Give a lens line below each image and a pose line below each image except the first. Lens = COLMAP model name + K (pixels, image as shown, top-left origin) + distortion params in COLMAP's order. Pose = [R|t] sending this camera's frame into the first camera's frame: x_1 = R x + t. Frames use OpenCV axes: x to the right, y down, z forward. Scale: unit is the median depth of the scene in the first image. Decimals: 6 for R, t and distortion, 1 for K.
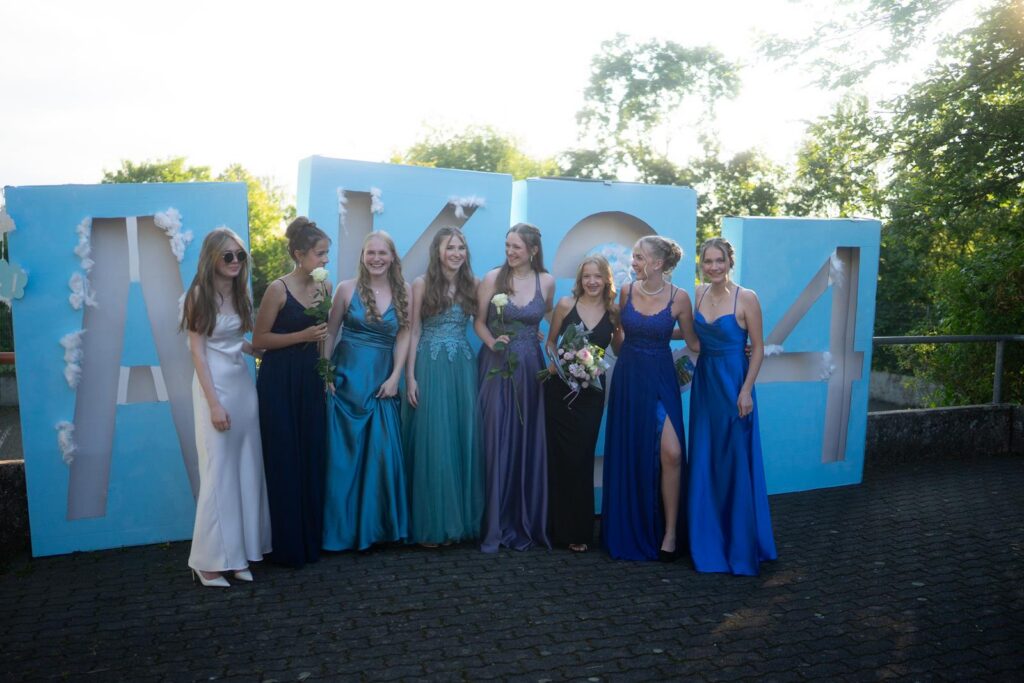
lens RADIAL K [[972.9, 0, 512.0], [0, 972.9, 341.5], [0, 0, 1]] dist [-0.197818, 0.229198]
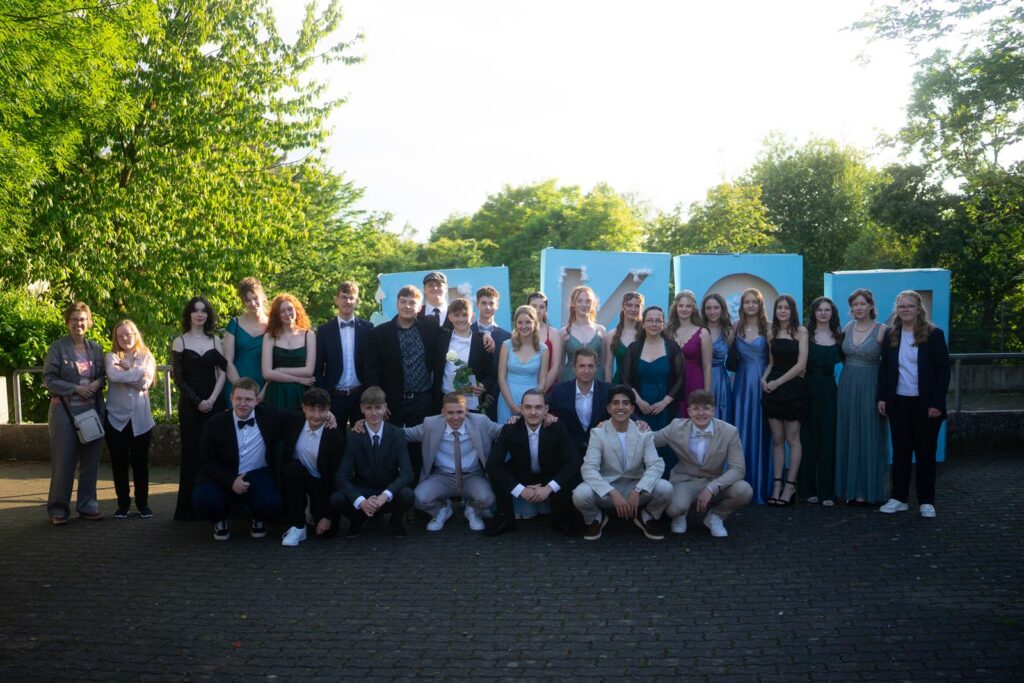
lens RADIAL K [[972.9, 0, 512.0], [0, 972.9, 341.5], [0, 0, 1]] dist [-0.197818, 0.229198]
pose [[0.924289, 0.000975, -0.381691, 0.063243], [-0.002171, 0.999994, -0.002703, -0.003713], [0.381686, 0.003327, 0.924286, -0.099540]]
